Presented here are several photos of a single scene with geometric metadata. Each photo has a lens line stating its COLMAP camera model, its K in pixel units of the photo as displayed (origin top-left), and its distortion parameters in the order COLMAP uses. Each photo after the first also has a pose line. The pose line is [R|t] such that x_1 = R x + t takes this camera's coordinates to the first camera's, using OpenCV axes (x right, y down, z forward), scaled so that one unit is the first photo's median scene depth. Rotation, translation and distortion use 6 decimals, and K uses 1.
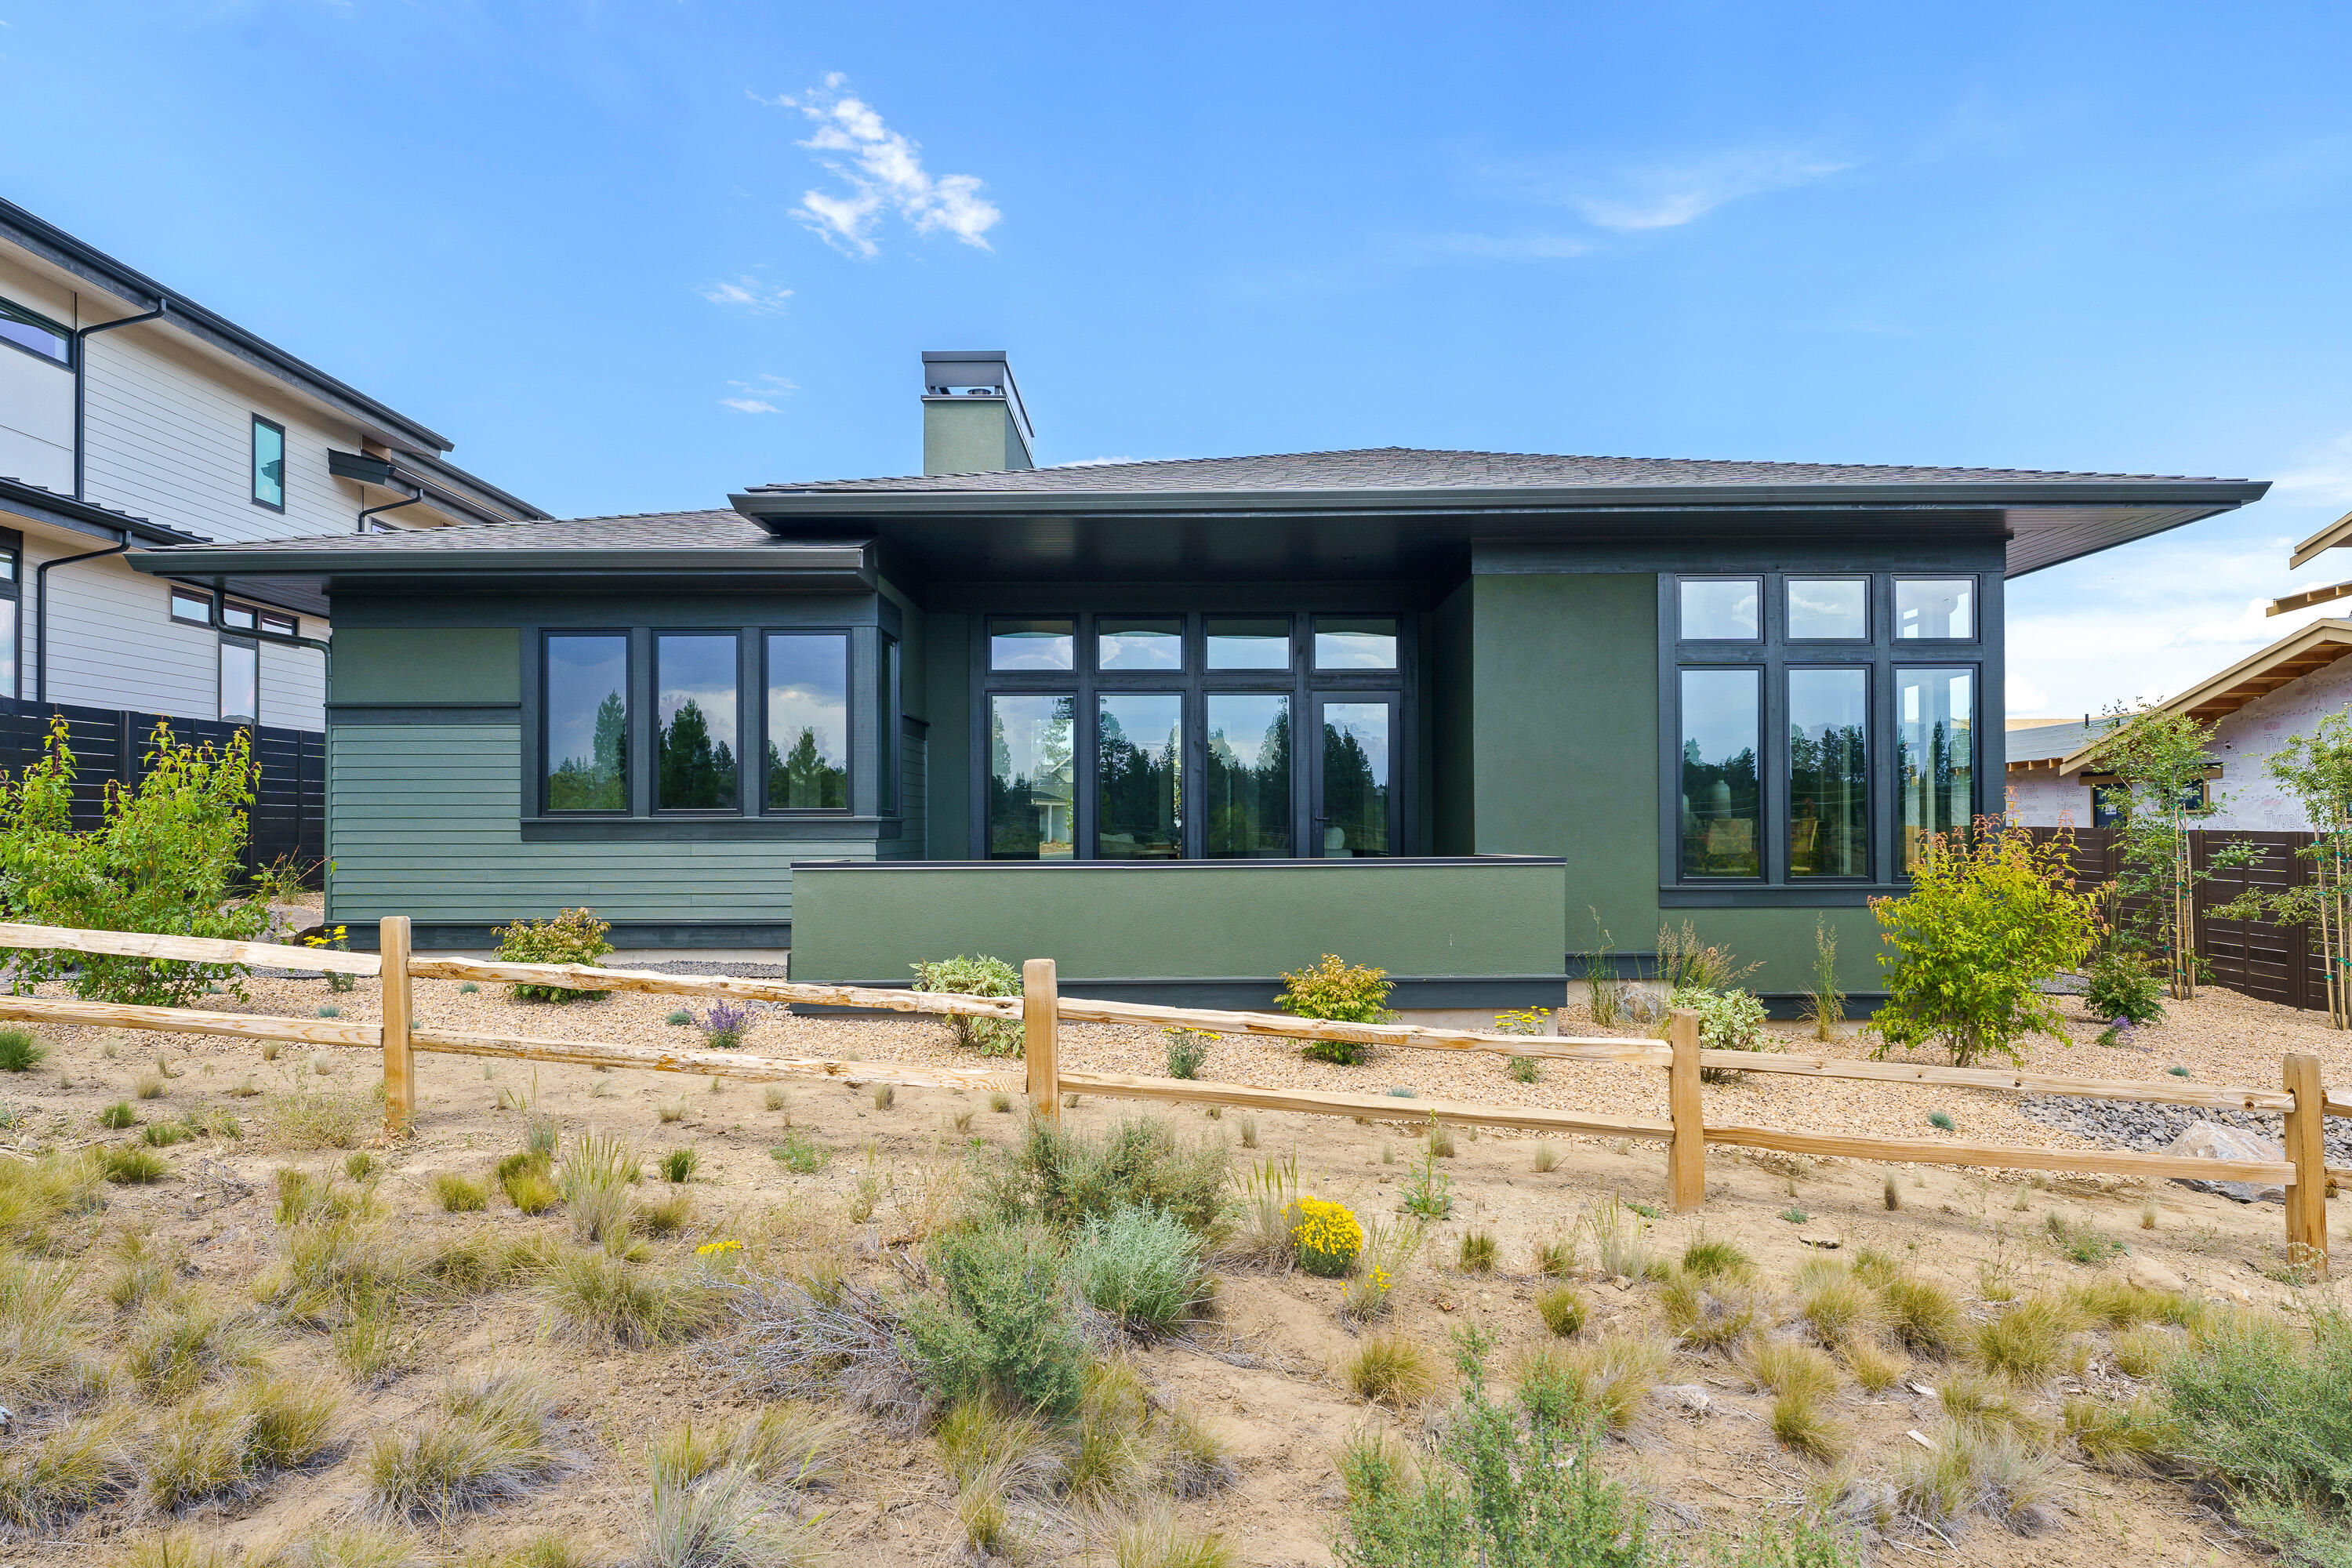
lens RADIAL K [[1598.7, 0, 1176.0], [0, 1598.7, 784.0], [0, 0, 1]] dist [-0.008575, -0.002995]
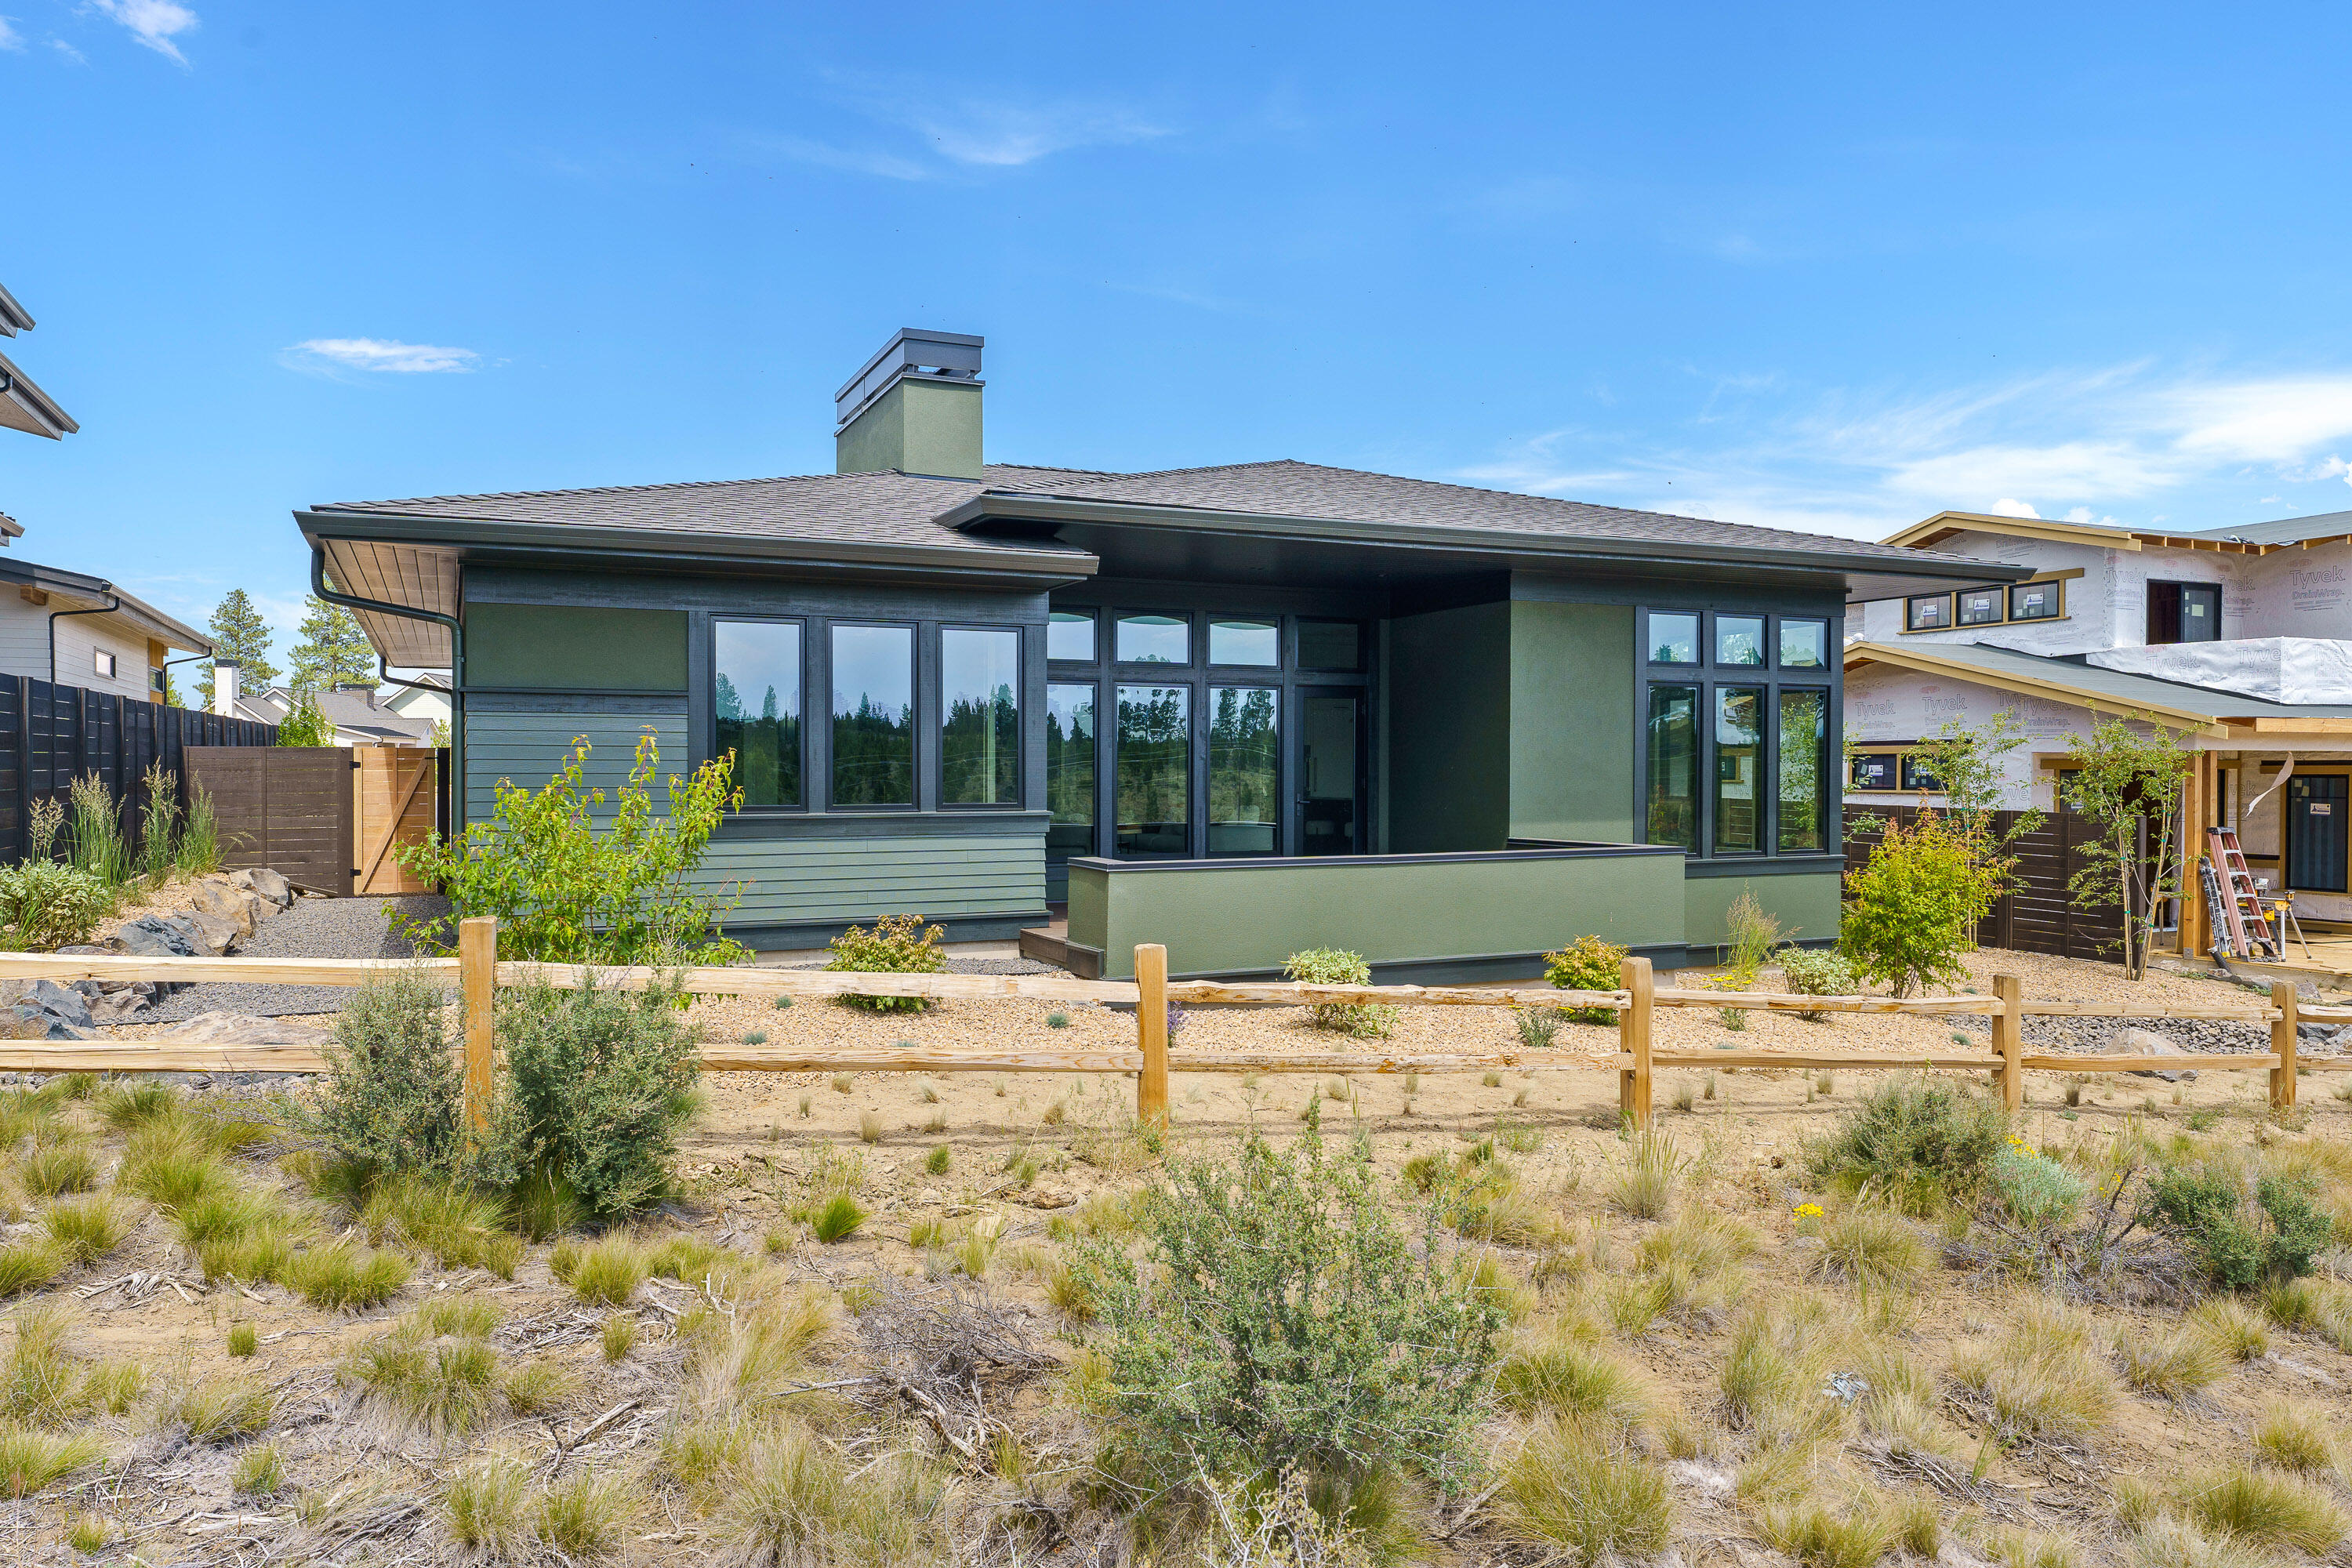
lens RADIAL K [[1623.4, 0, 1176.0], [0, 1623.4, 784.0], [0, 0, 1]] dist [0.006427, 0.001663]
pose [[0.911469, -0.001606, 0.411365, -0.535678], [-0.016795, 0.999013, 0.041115, -0.041763], [-0.411025, -0.044384, 0.910543, 0.005112]]
